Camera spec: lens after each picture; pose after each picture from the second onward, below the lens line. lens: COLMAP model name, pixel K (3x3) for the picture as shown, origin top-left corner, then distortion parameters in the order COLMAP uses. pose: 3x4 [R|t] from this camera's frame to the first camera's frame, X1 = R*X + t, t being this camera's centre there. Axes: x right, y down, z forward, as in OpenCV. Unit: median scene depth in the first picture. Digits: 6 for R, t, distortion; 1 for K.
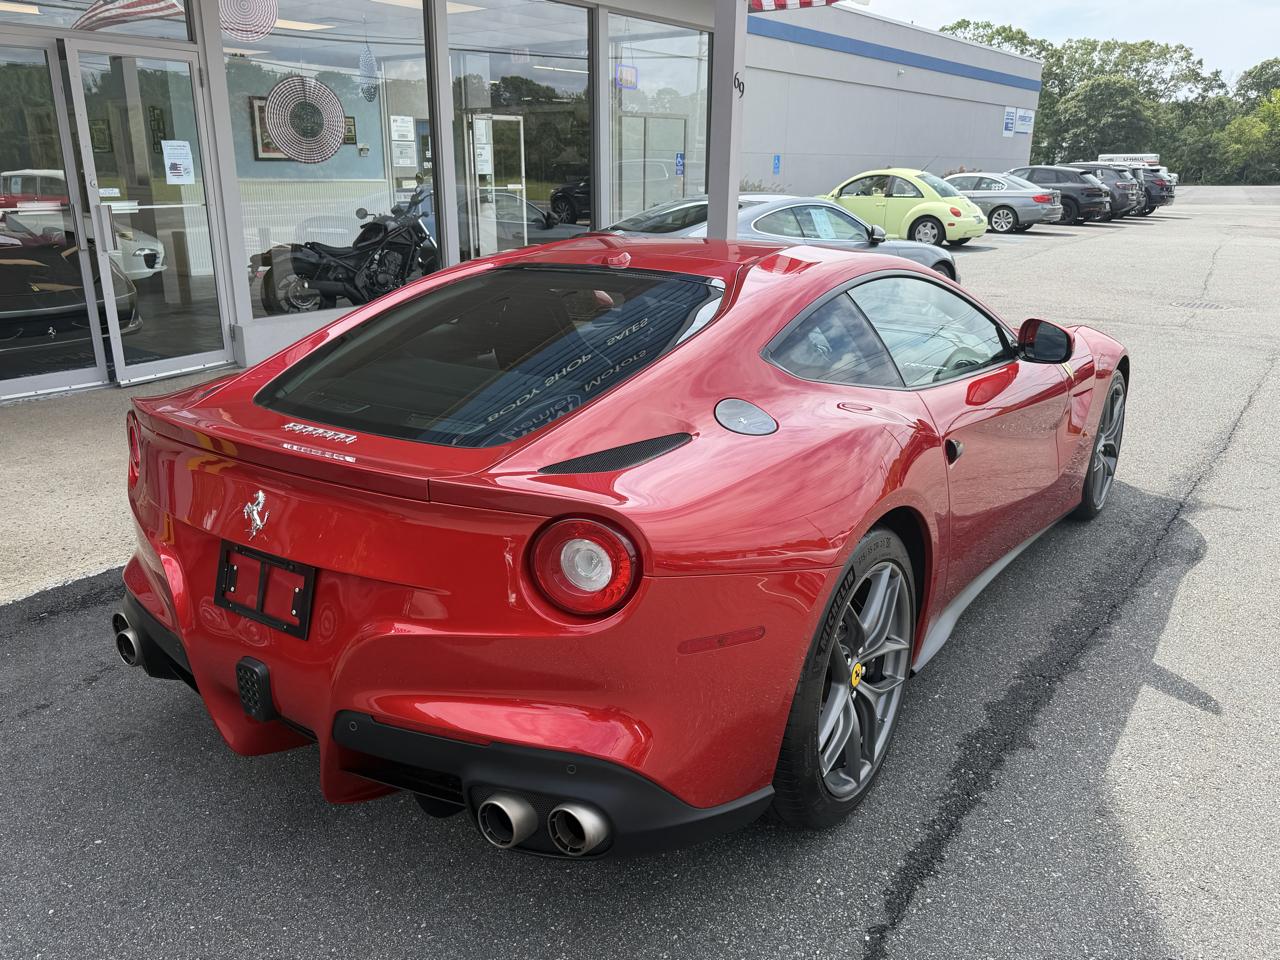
lens RADIAL K [[1006.4, 0, 640.0], [0, 1006.4, 480.0], [0, 0, 1]] dist [0.036925, -0.053381]
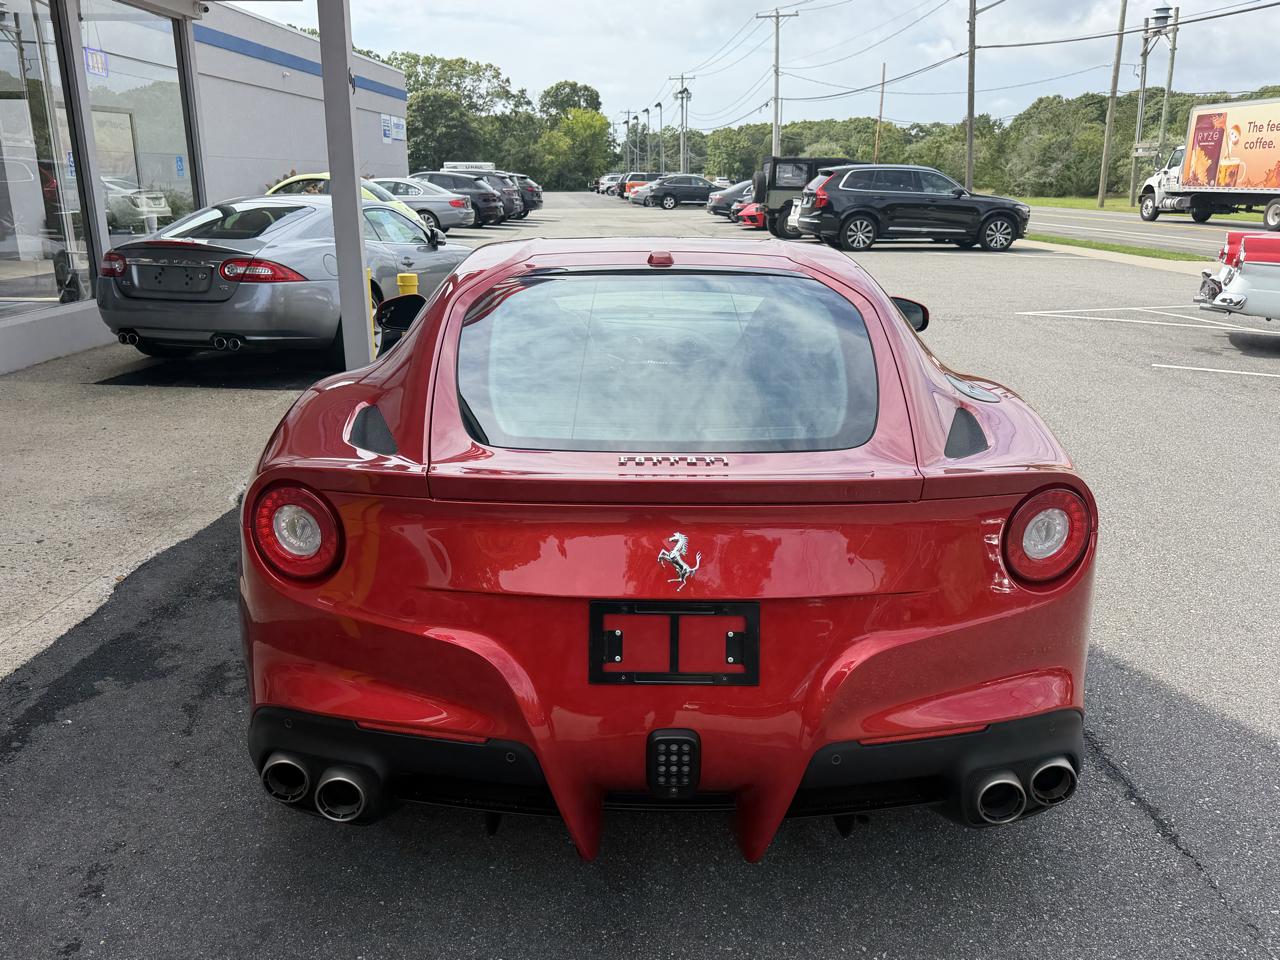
lens RADIAL K [[1015.3, 0, 654.9], [0, 1015.3, 486.2], [0, 0, 1]] dist [0.009766, -0.012577]
pose [[0.816071, -0.161053, 0.555059, -0.658449], [0.161648, 0.985664, 0.048334, -0.055359], [-0.554886, 0.050281, 0.830405, 0.223336]]
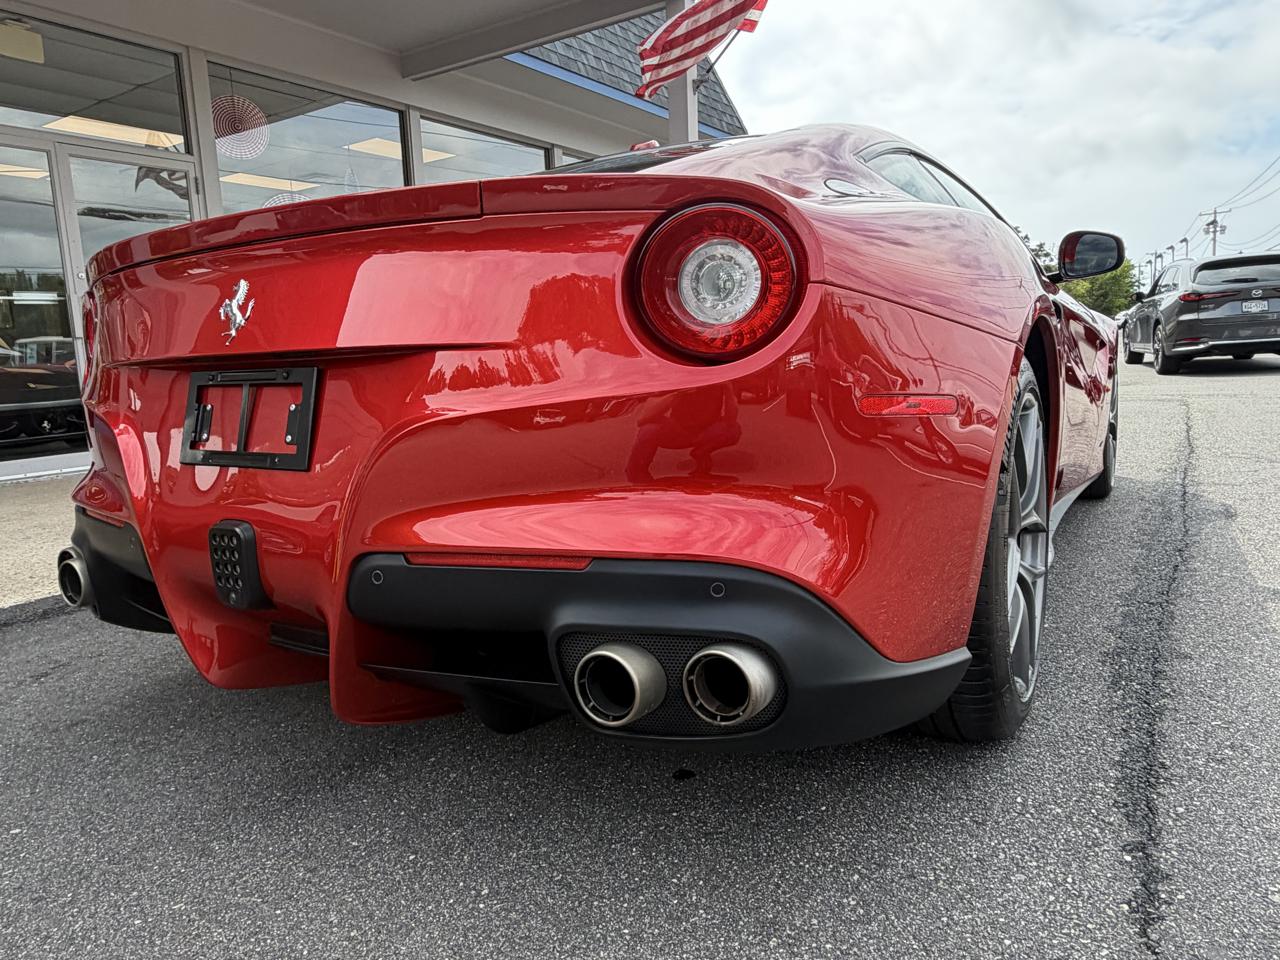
lens RADIAL K [[876.5, 0, 625.0], [0, 876.5, 474.0], [0, 0, 1]] dist [0.003441, -0.001340]
pose [[0.997389, -0.056440, 0.045043, -0.102241], [0.062610, 0.986699, -0.150019, 0.201081], [-0.035977, 0.152447, 0.987657, 0.289941]]
